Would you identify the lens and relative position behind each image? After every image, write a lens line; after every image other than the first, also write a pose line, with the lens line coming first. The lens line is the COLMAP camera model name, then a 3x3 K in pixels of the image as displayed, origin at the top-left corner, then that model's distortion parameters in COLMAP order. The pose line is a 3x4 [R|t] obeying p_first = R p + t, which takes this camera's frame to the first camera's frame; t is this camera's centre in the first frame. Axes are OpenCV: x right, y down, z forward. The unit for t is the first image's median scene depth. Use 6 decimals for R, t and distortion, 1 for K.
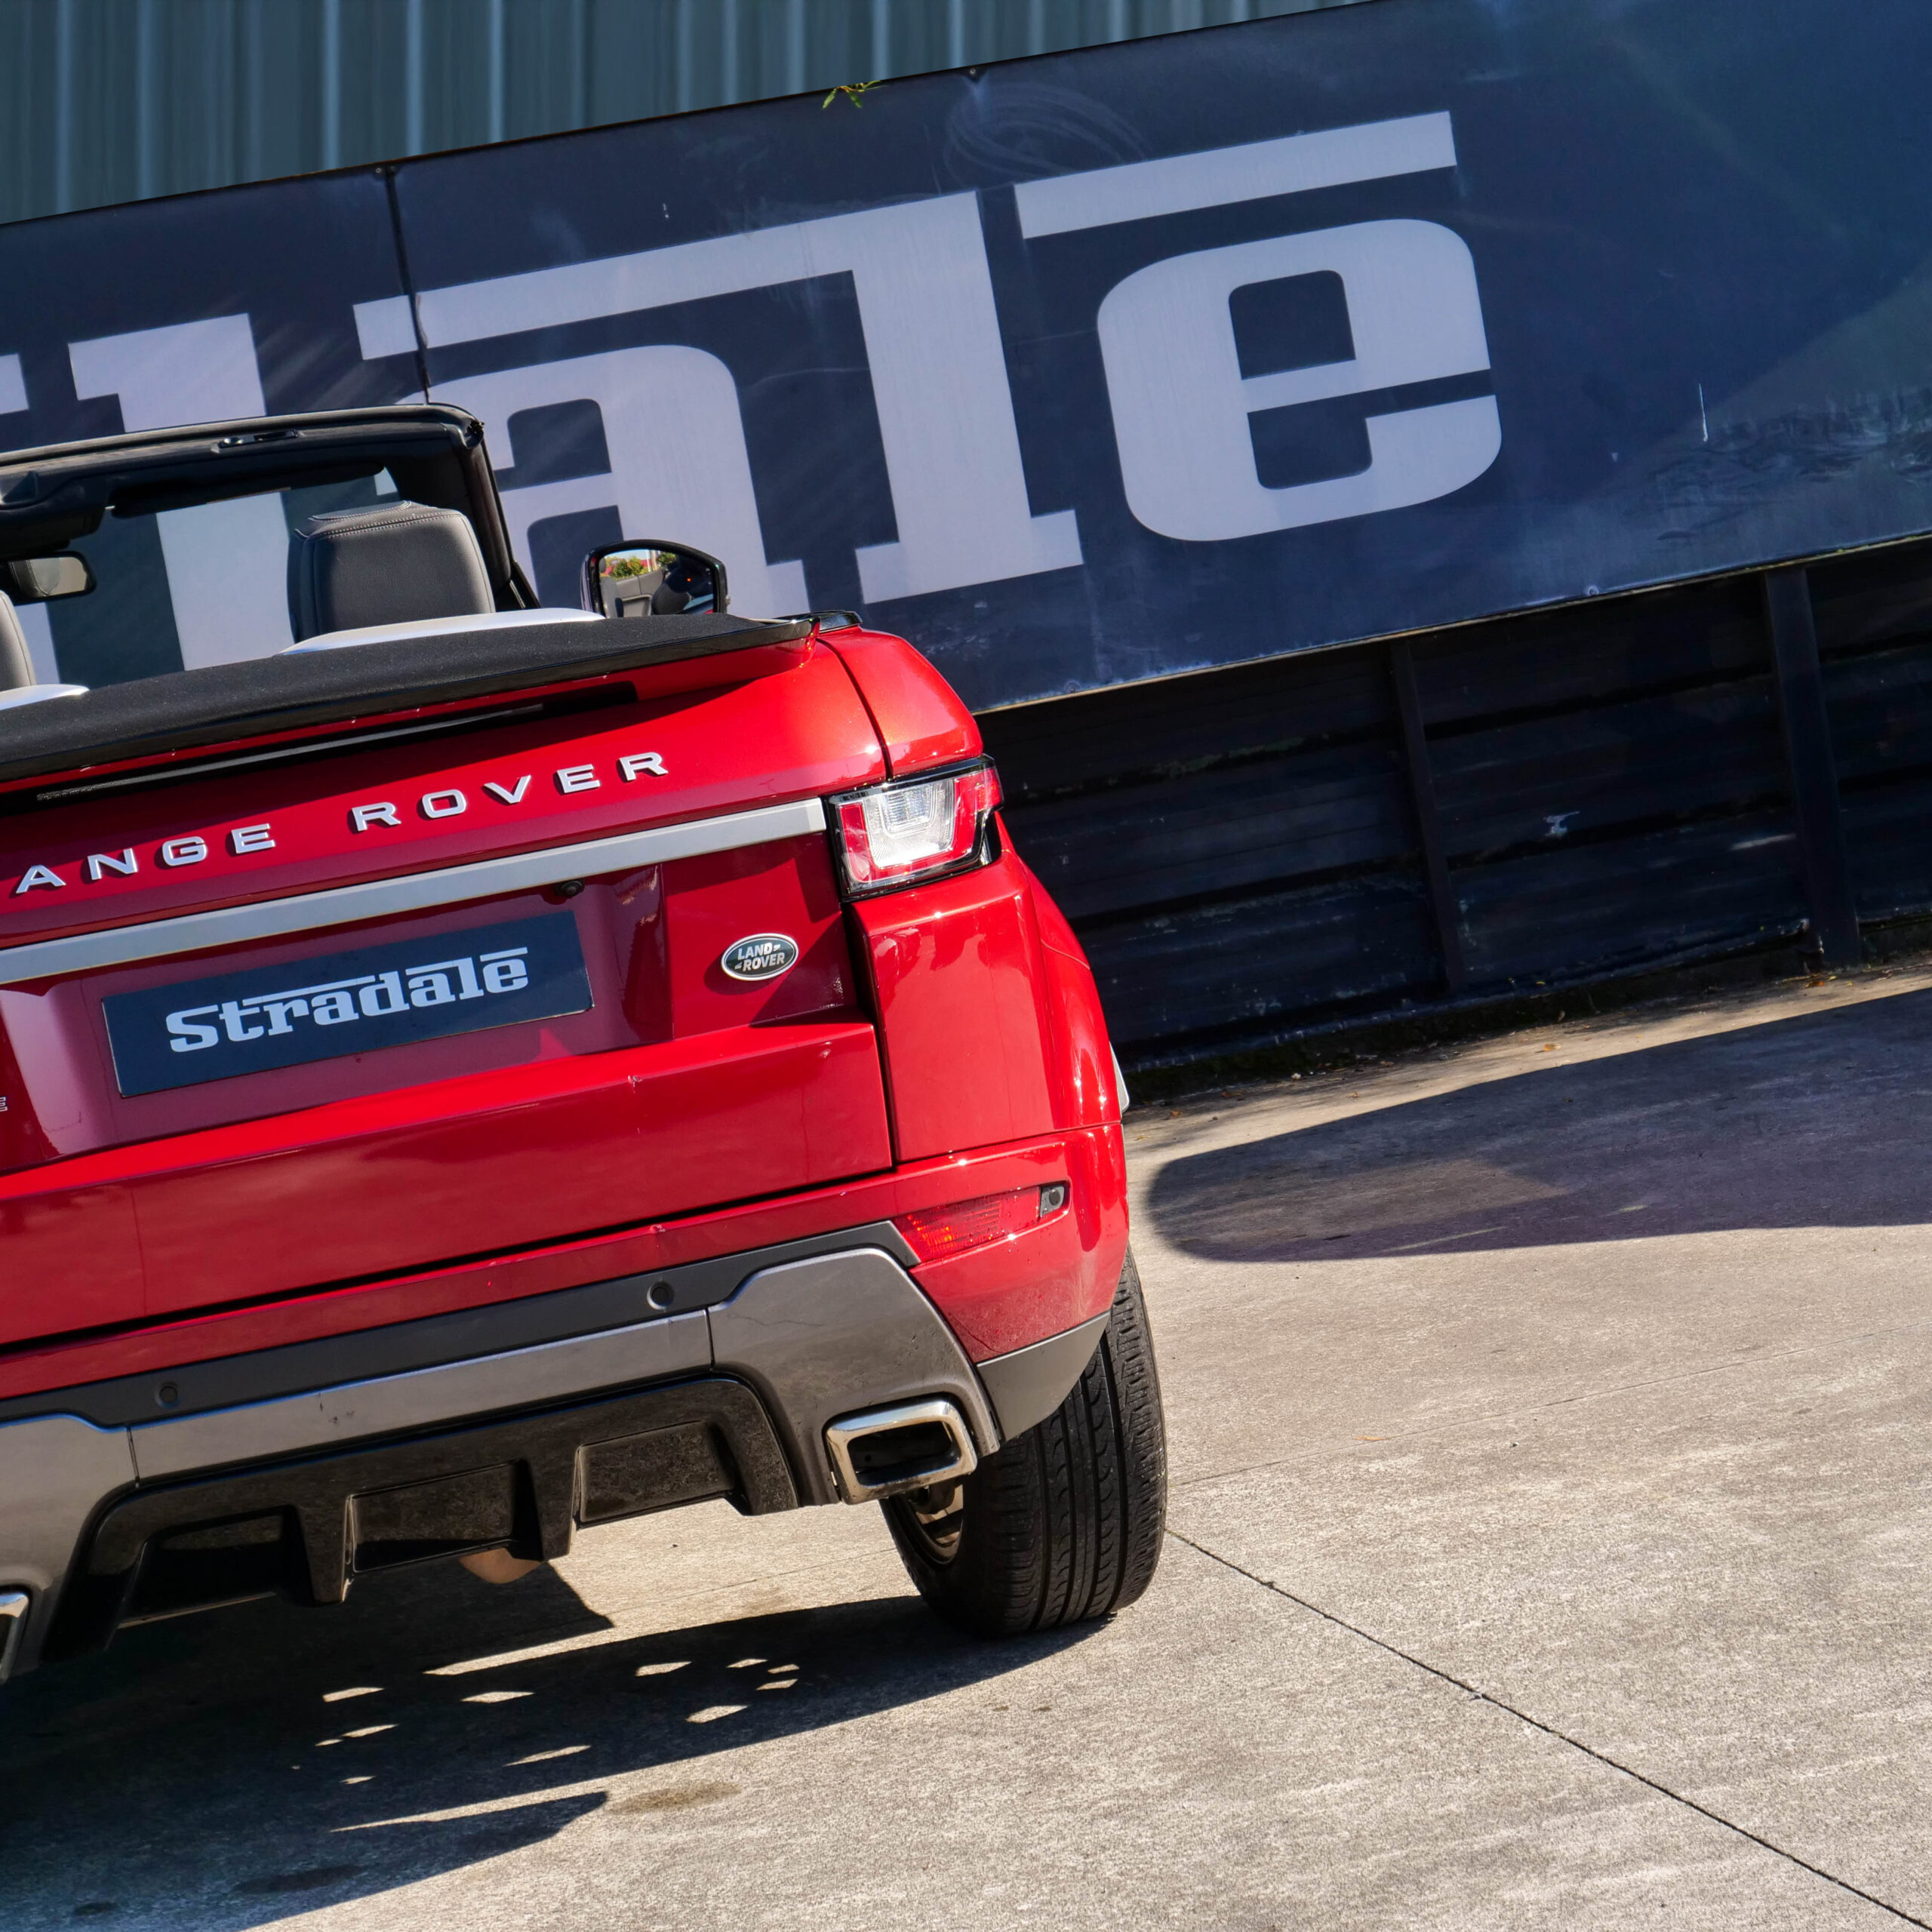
lens RADIAL K [[6626.5, 0, 802.1], [0, 6626.5, 957.1], [0, 0, 1]] dist [-0.009722, 0.000000]
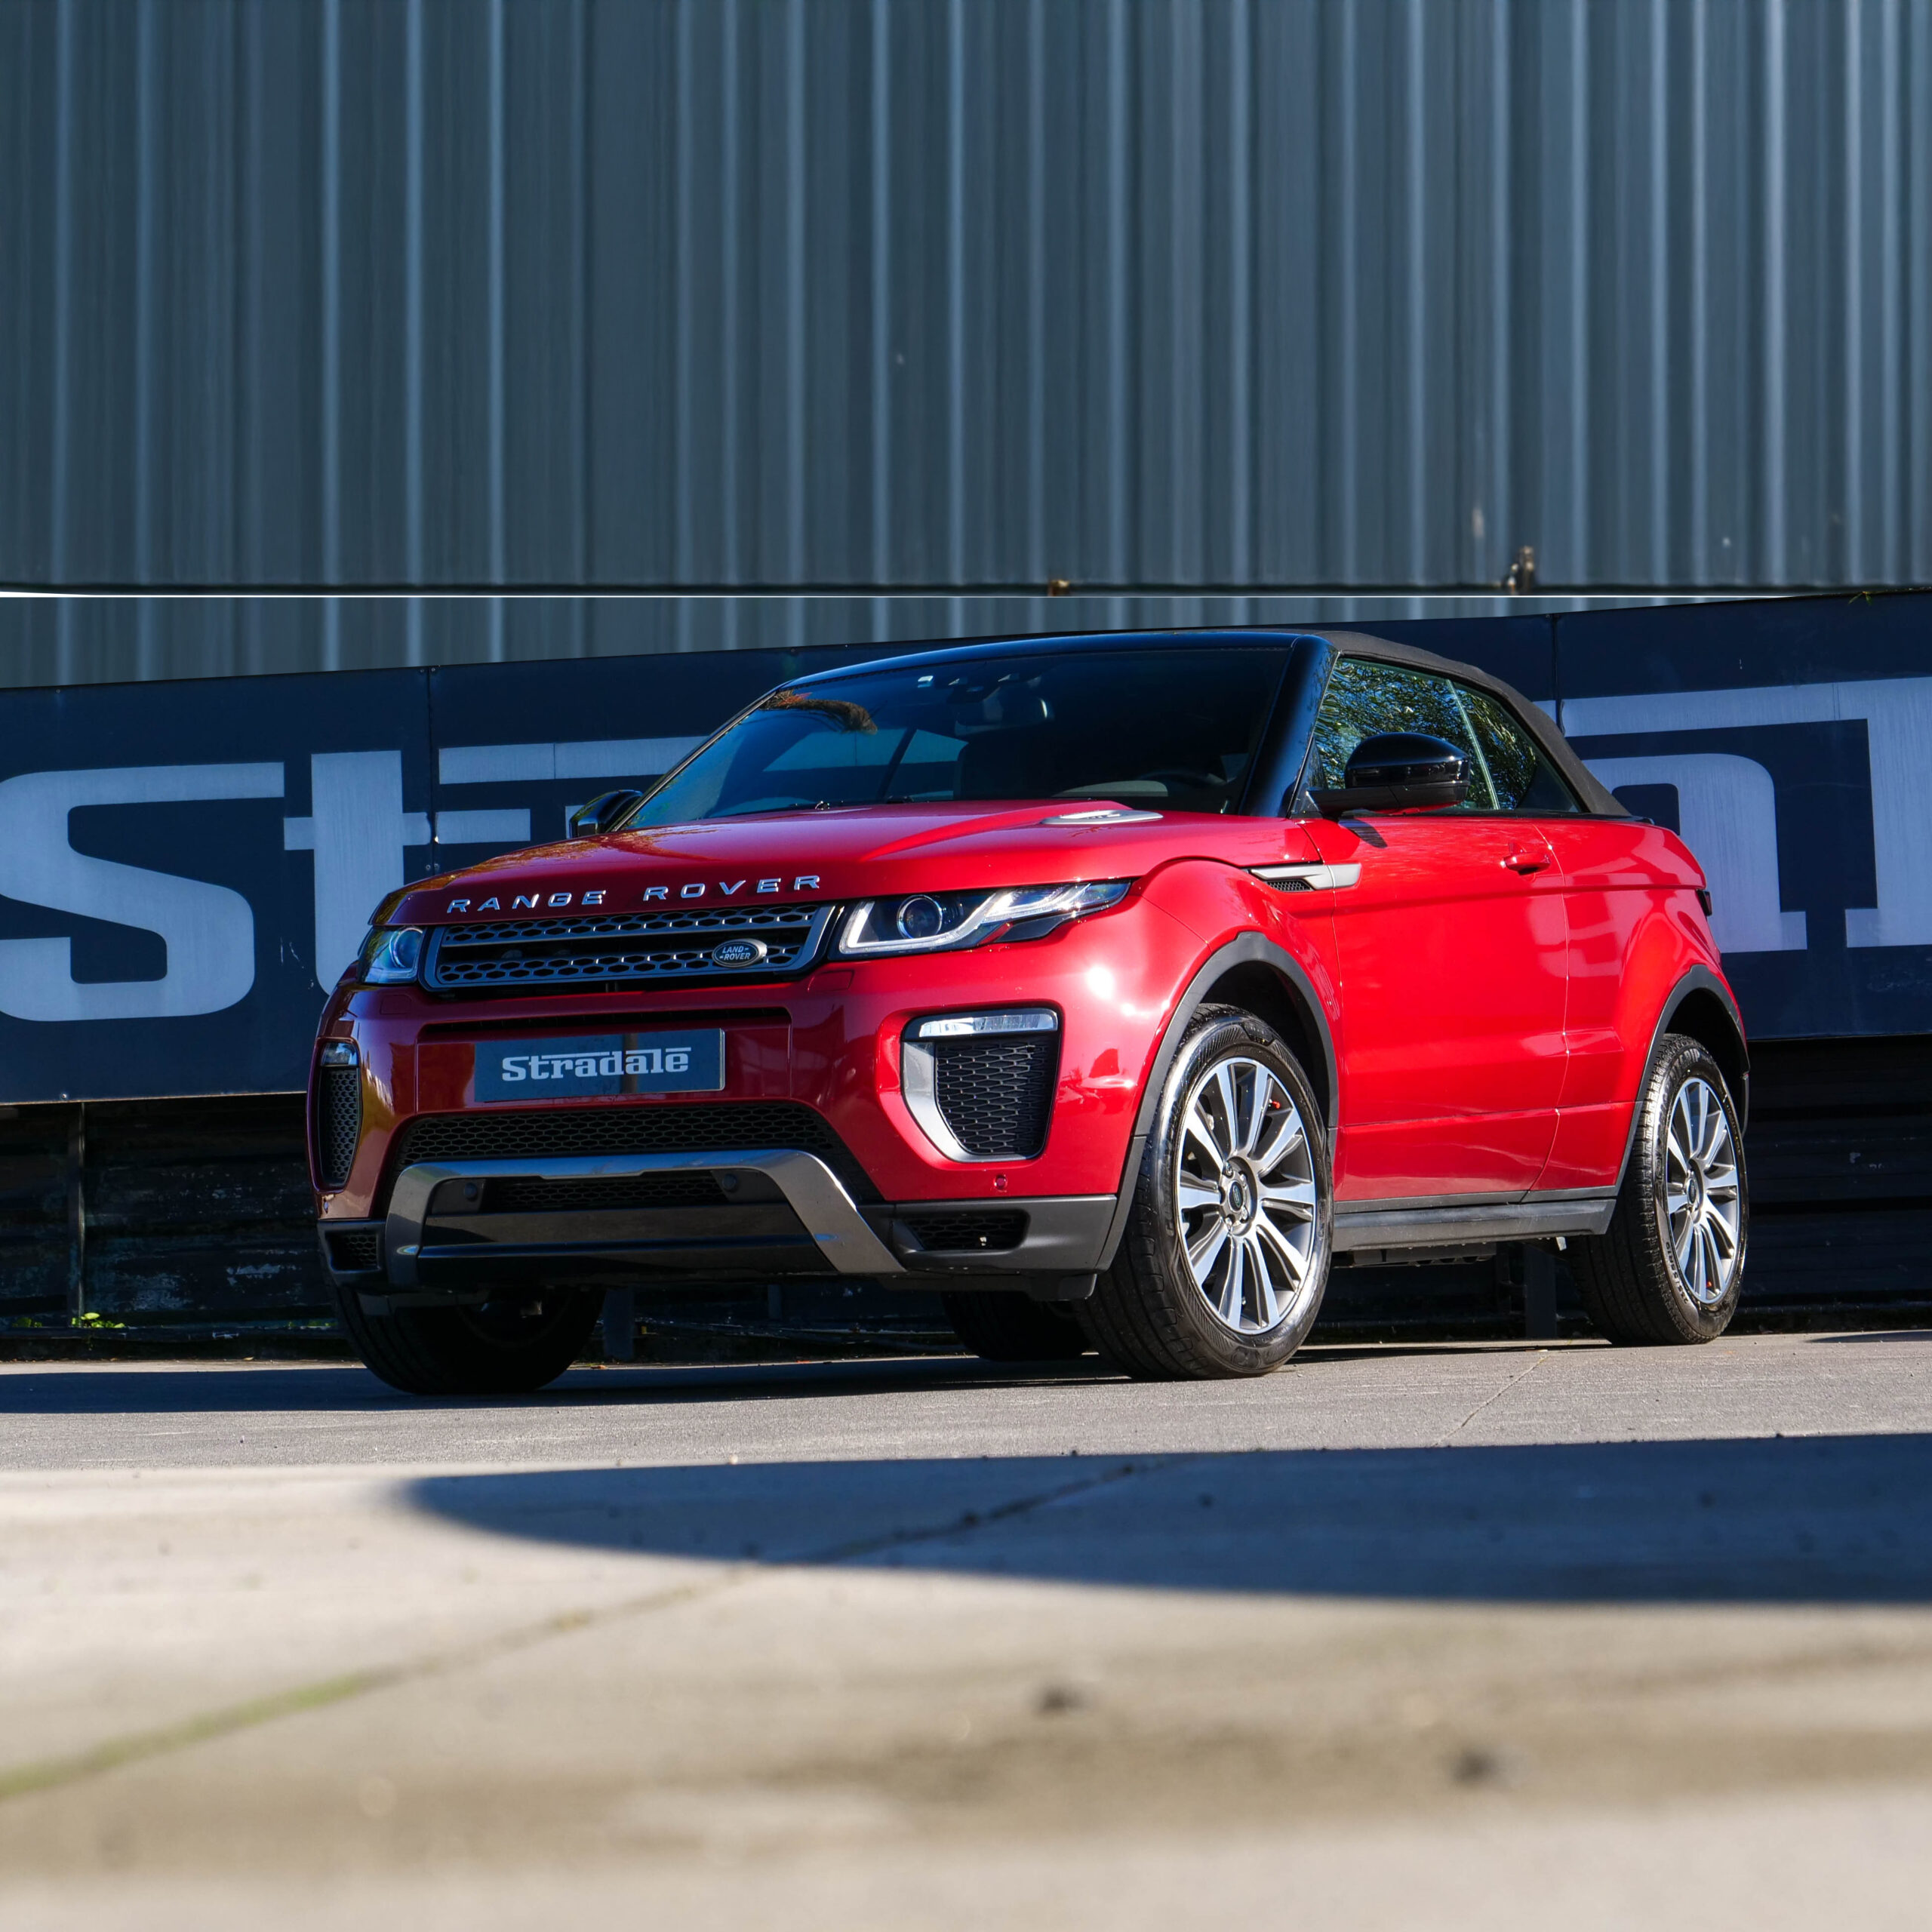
lens RADIAL K [[5291.3, 0, 864.1], [0, 5291.3, 962.3], [0, 0, 1]] dist [0.002030, 0.000000]
pose [[0.915569, 0.112694, -0.386049, 0.260406], [-0.161759, 0.982056, -0.096956, 0.096907], [0.368196, 0.151216, 0.917369, -0.137083]]
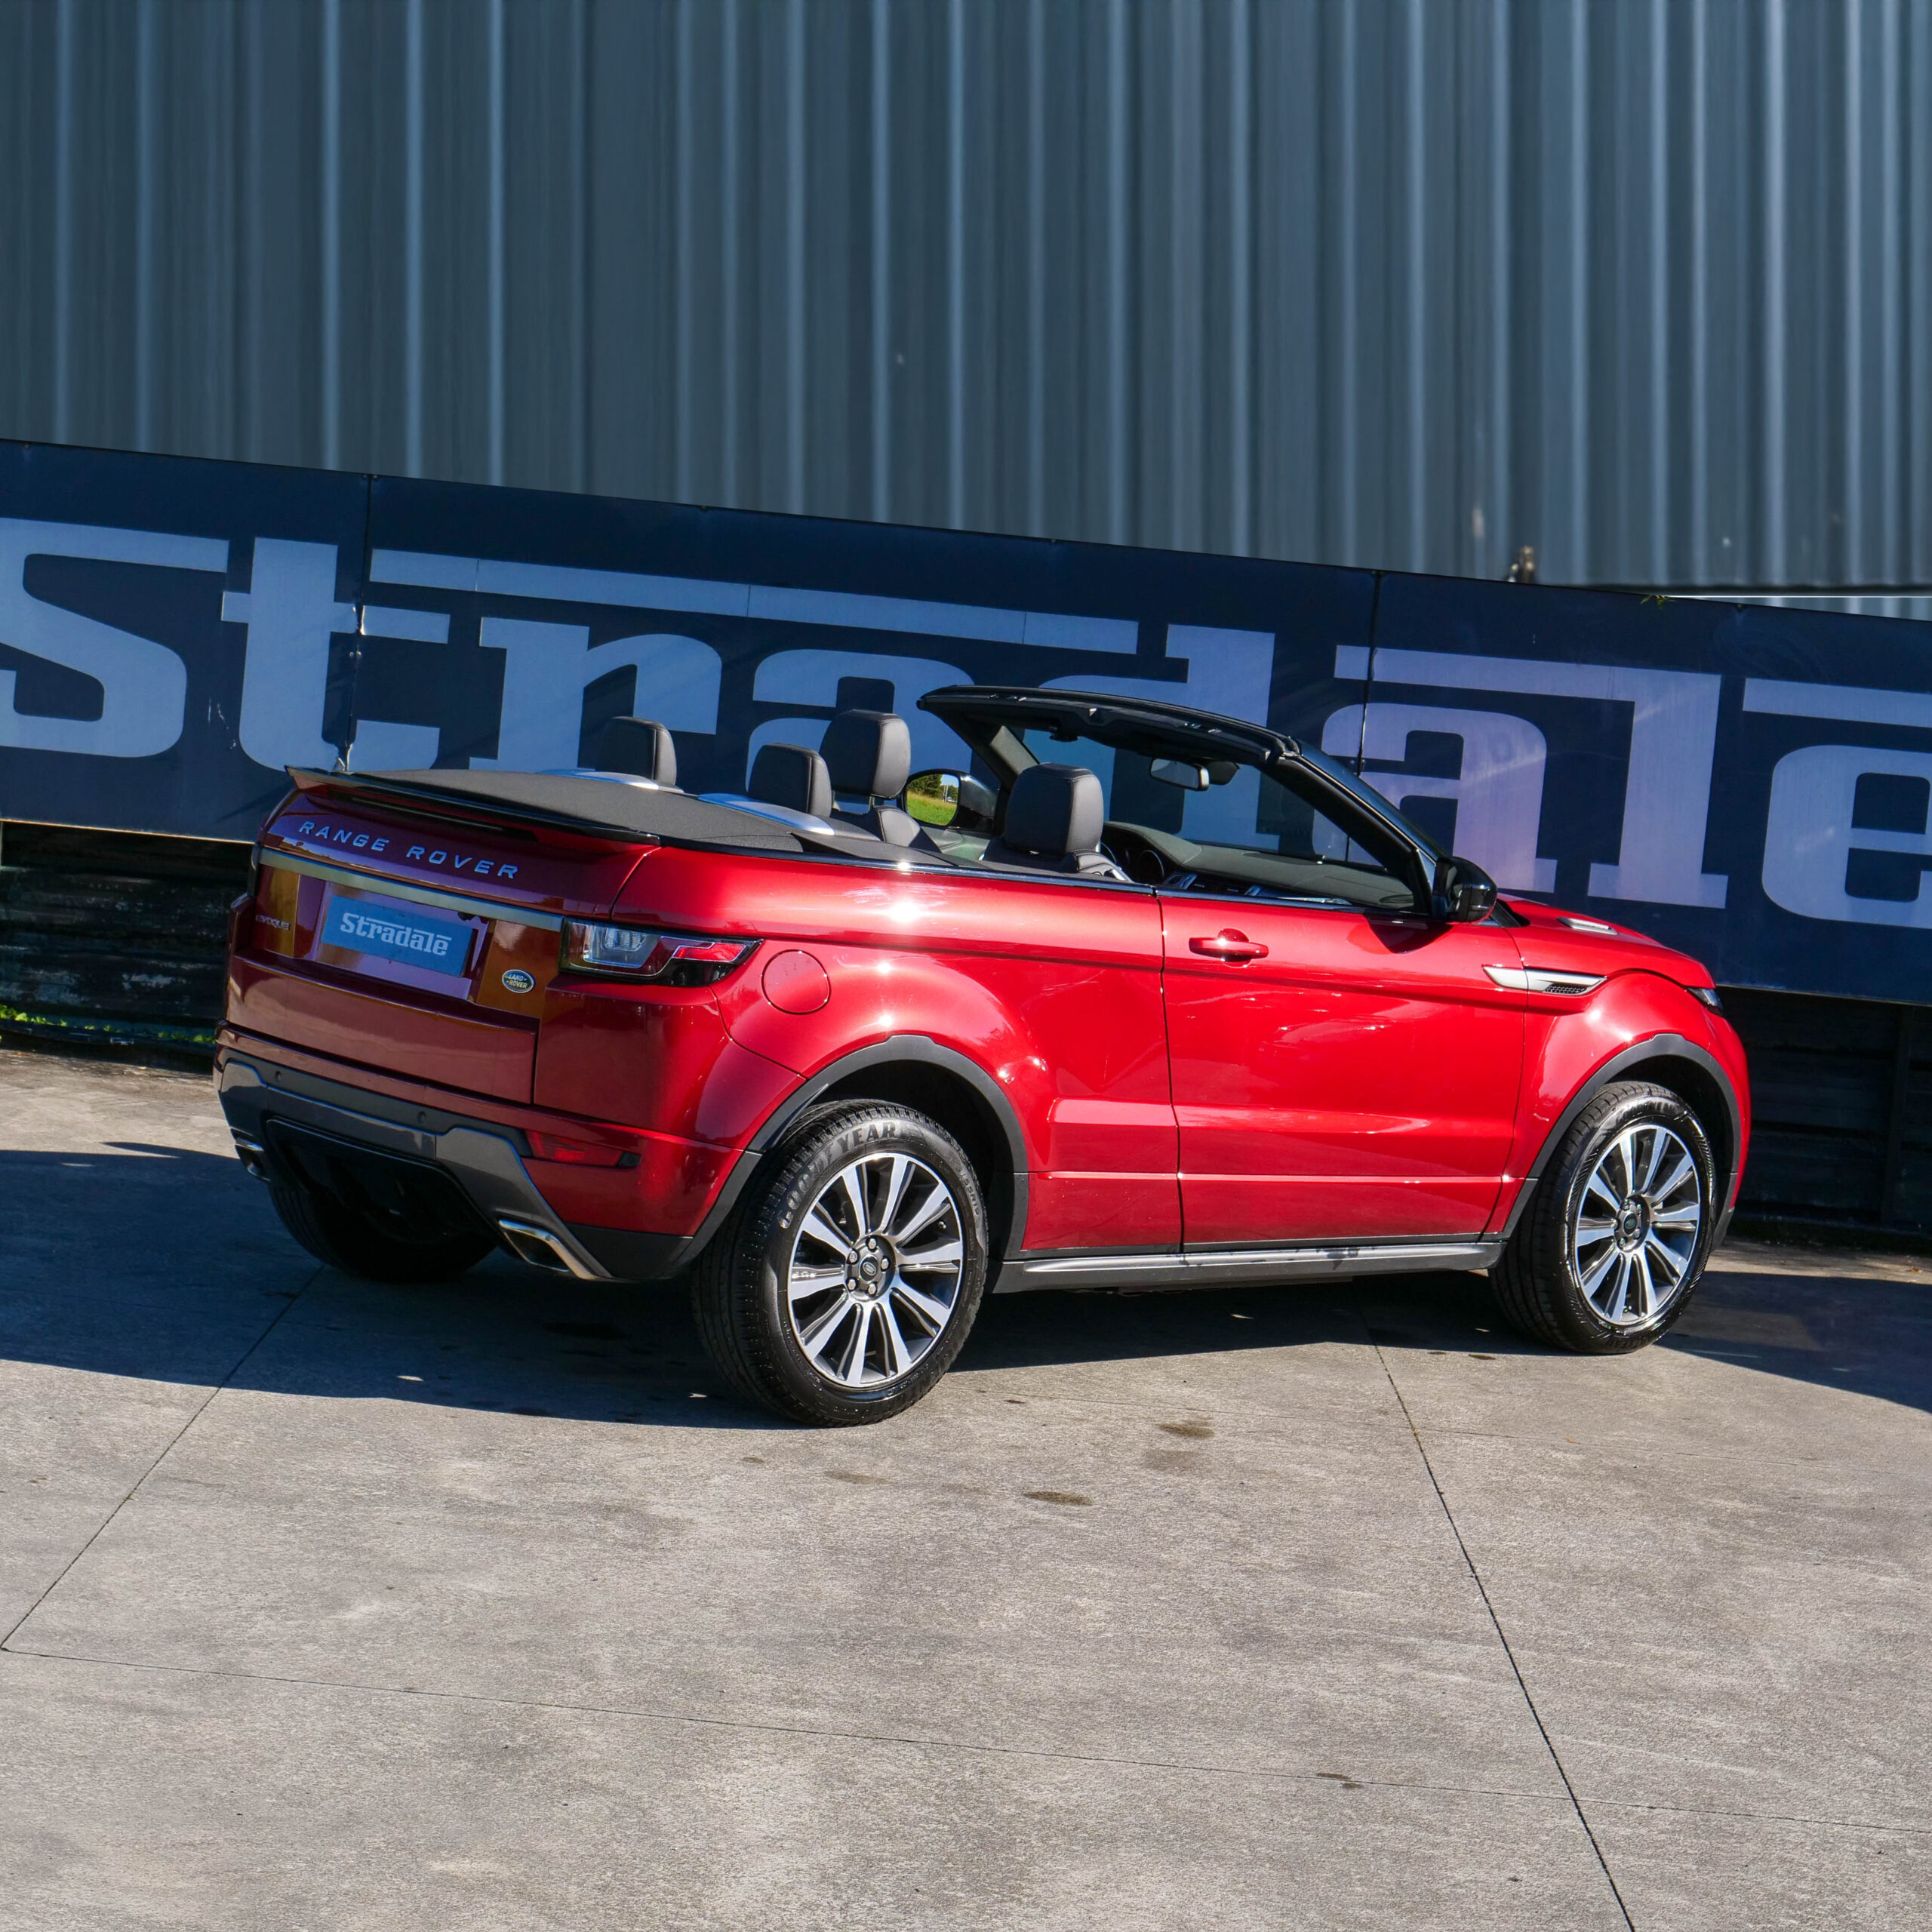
lens RADIAL K [[4592.1, 0, 894.8], [0, 4592.1, 975.3], [0, 0, 1]] dist [-0.006084, 0.000000]
pose [[0.932537, 0.278380, -0.229956, 0.119142], [-0.276319, 0.960157, 0.041791, -0.034359], [0.232427, 0.024569, 0.972303, -0.167510]]
